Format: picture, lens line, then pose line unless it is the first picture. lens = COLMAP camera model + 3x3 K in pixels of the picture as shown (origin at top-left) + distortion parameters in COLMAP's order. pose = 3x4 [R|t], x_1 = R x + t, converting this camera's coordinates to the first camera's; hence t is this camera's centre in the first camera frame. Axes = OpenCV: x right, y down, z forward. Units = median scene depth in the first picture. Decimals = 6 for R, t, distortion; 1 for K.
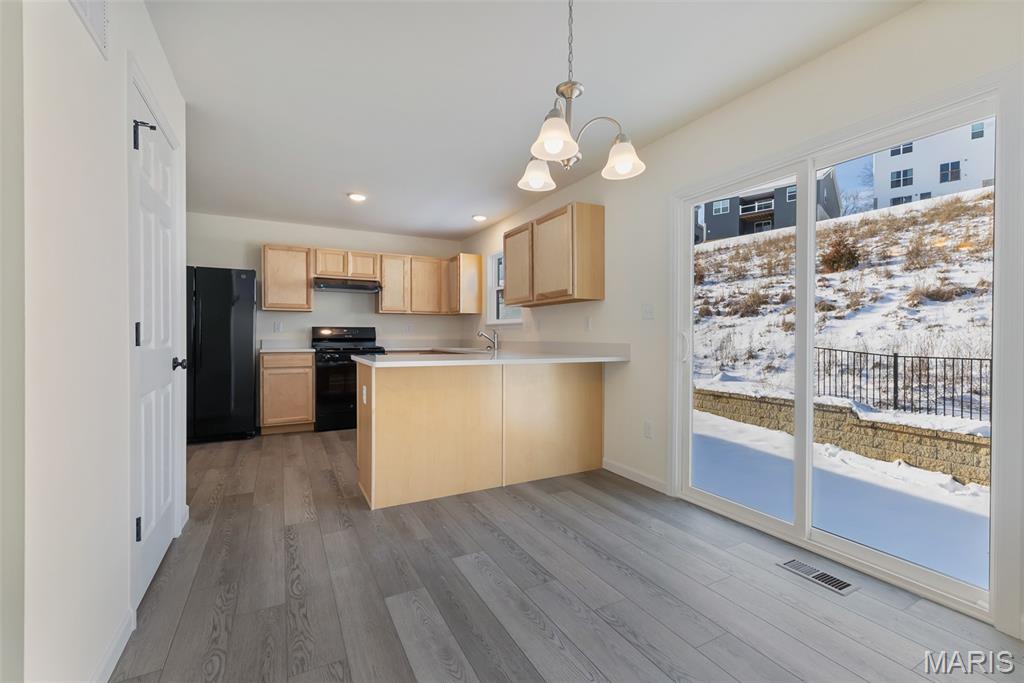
lens RADIAL K [[440.3, 0, 516.5], [0, 440.3, 341.5], [0, 0, 1]] dist [0.006780, -0.000129]
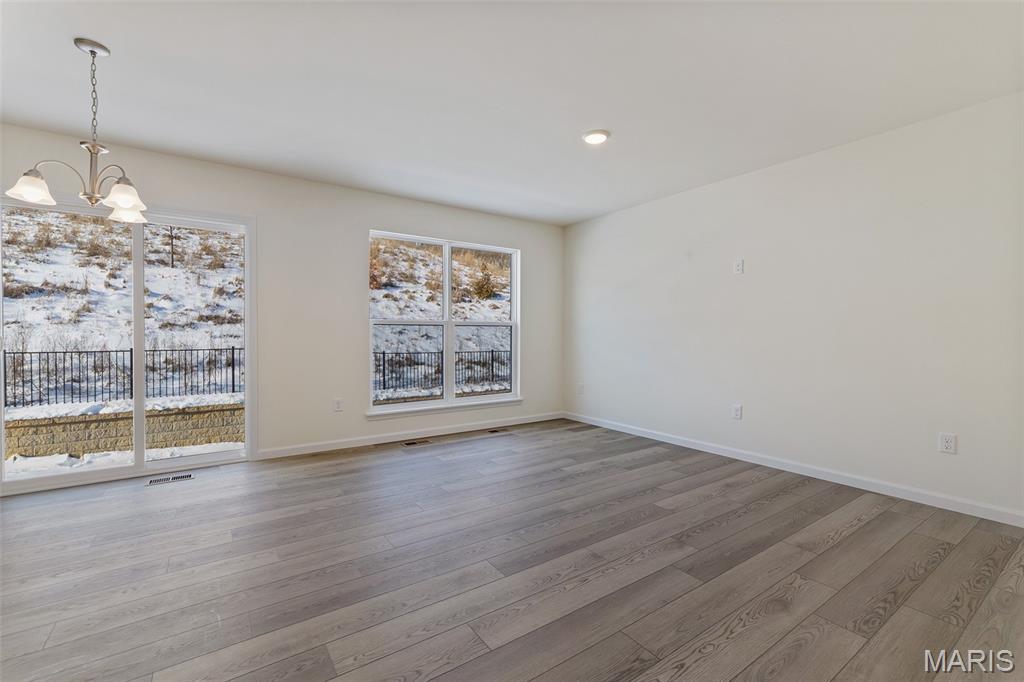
lens RADIAL K [[440.3, 0, 505.9], [0, 440.3, 332.0], [0, 0, 1]] dist [0.006780, -0.000129]
pose [[-0.103911, 0.002477, 0.994583, -0.412637], [0.010304, 0.999946, -0.001414, -0.000974], [-0.994533, 0.010102, -0.103931, -0.023587]]
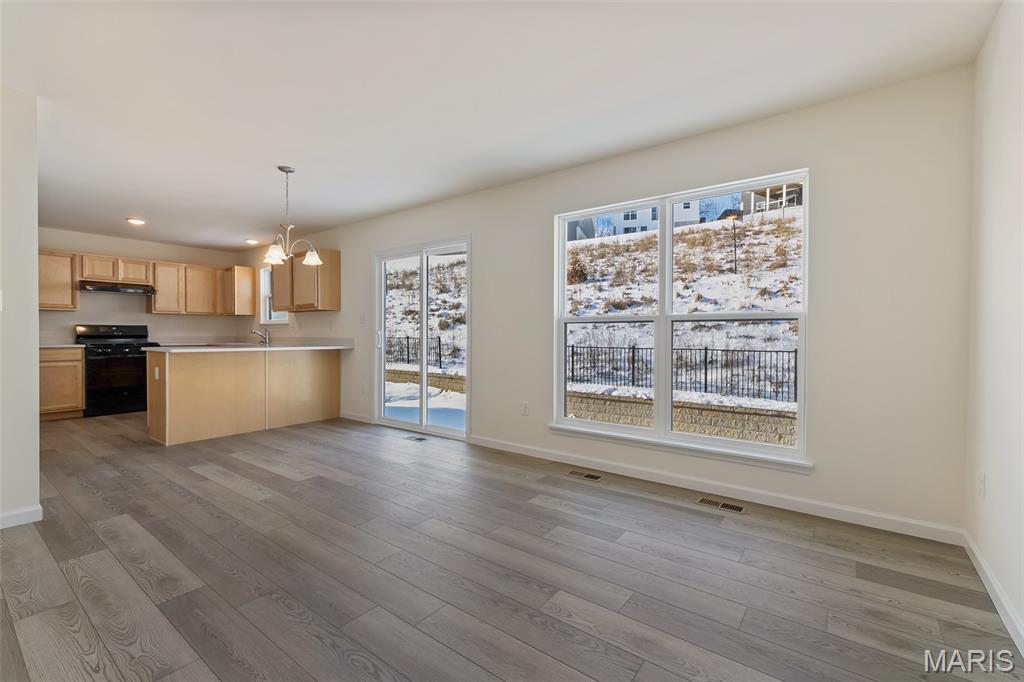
lens RADIAL K [[440.3, 0, 512.6], [0, 440.3, 339.9], [0, 0, 1]] dist [0.006780, -0.000129]
pose [[0.909458, -0.005419, 0.415759, 0.069889], [0.004275, 0.999984, 0.003684, 0.005526], [-0.415773, -0.001573, 0.909467, -0.479332]]
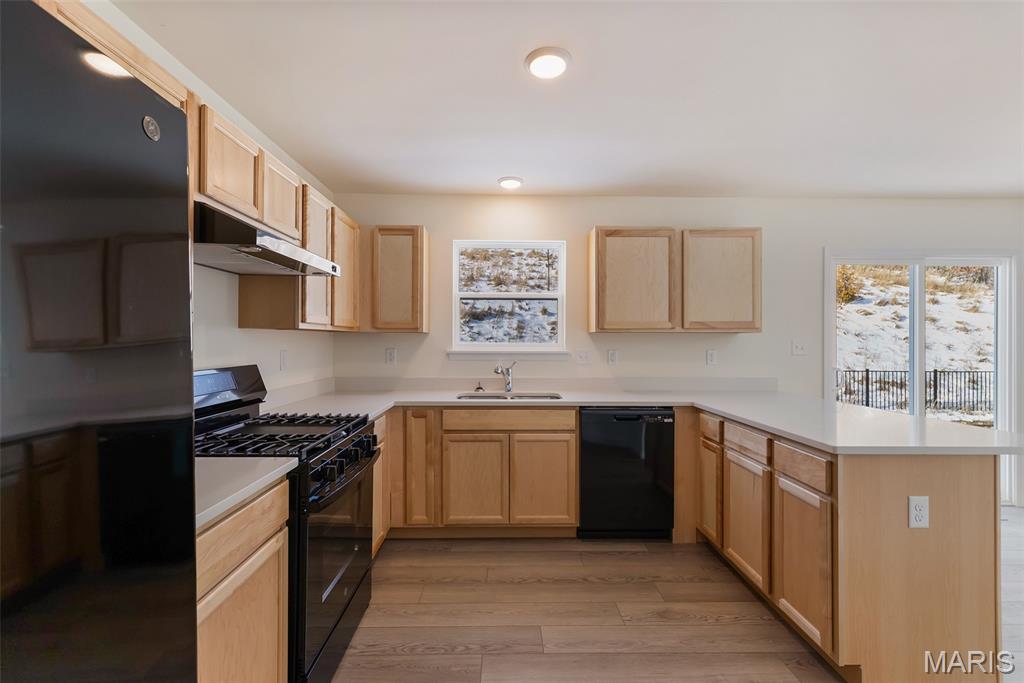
lens RADIAL K [[443.0, 0, 511.6], [0, 443.0, 339.1], [0, 0, 1]] dist [0.005395, 0.000701]
pose [[0.454019, 0.001594, 0.890990, -0.626877], [0.009883, 0.999928, -0.006824, -0.055506], [-0.890937, 0.011904, 0.453971, 0.699389]]
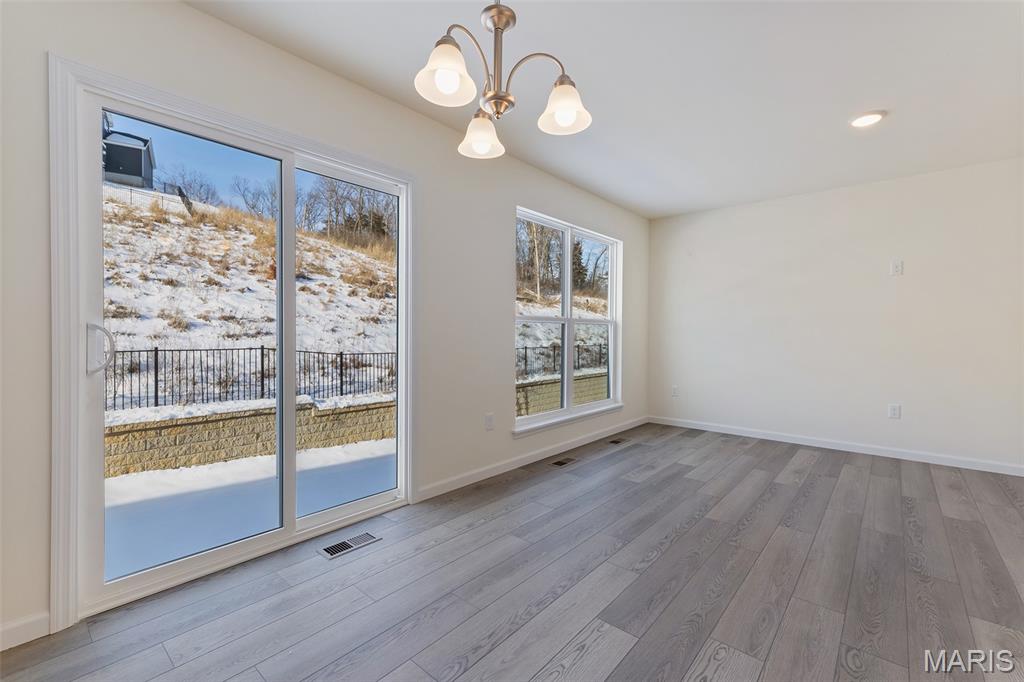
lens RADIAL K [[440.3, 0, 507.0], [0, 440.3, 327.4], [0, 0, 1]] dist [0.006780, -0.000129]
pose [[-0.349844, 0.007547, 0.936778, -0.198451], [0.005099, 0.999968, -0.006152, -0.005698], [-0.936794, 0.002625, -0.349871, 0.389192]]
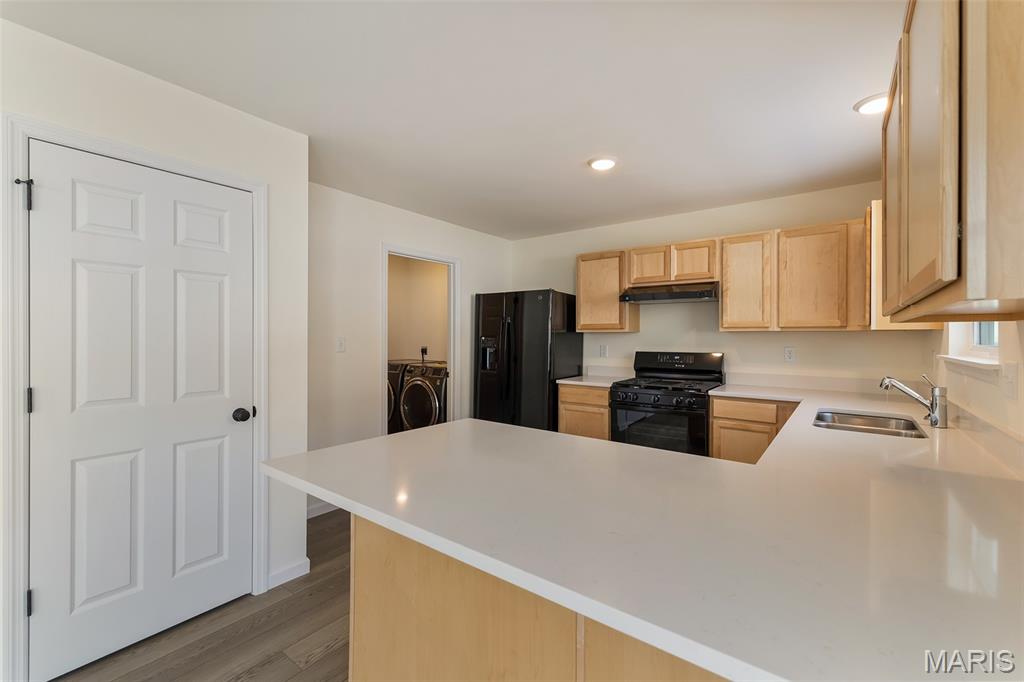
lens RADIAL K [[440.3, 0, 509.5], [0, 440.3, 337.0], [0, 0, 1]] dist [0.006780, -0.000129]
pose [[0.422514, 0.000596, -0.906356, 0.146588], [-0.015676, 0.999855, -0.006650, -0.052297], [0.906221, 0.017017, 0.422462, 0.497491]]
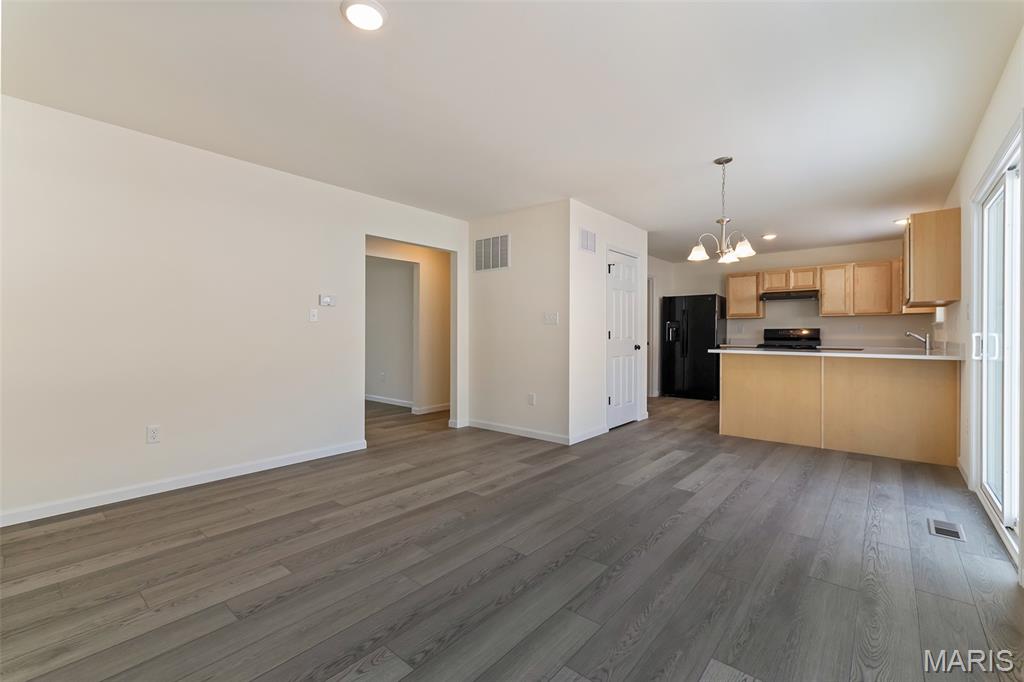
lens RADIAL K [[440.3, 0, 511.2], [0, 440.3, 331.4], [0, 0, 1]] dist [0.006780, -0.000129]
pose [[0.367124, -0.008970, -0.930129, 0.528691], [-0.013300, 0.999801, -0.014892, 0.004410], [0.930077, 0.017838, 0.366932, -0.222669]]
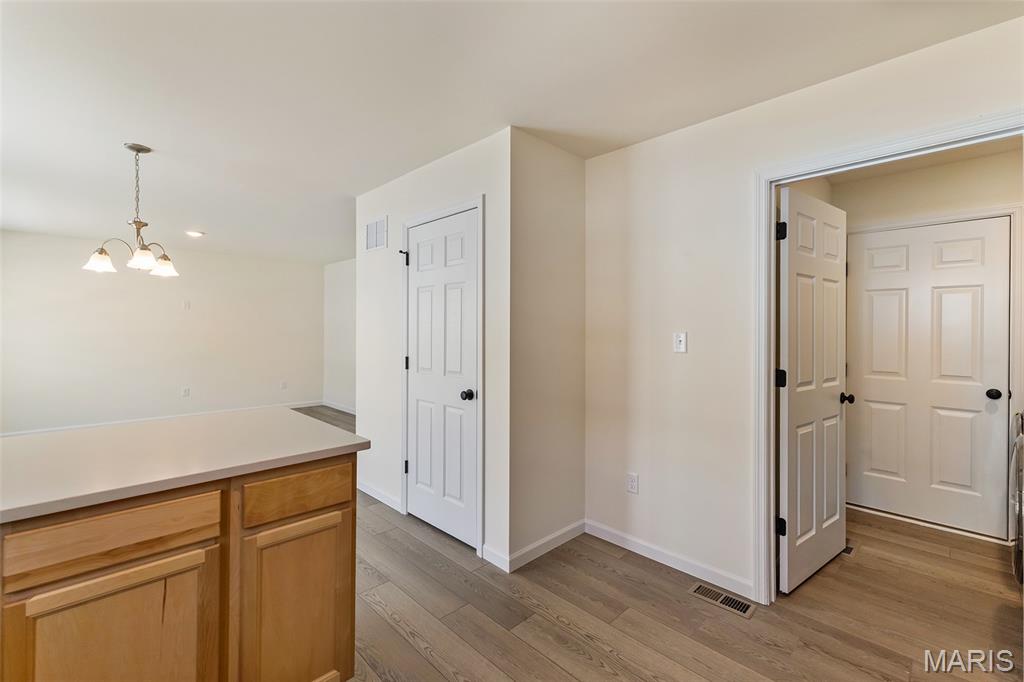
lens RADIAL K [[443.0, 0, 510.7], [0, 443.0, 331.5], [0, 0, 1]] dist [0.005395, 0.000701]
pose [[-0.959903, -0.002077, -0.280325, -0.247534], [-0.004500, 0.999958, 0.008000, -0.054712], [0.280297, 0.008941, -0.959872, 0.951846]]
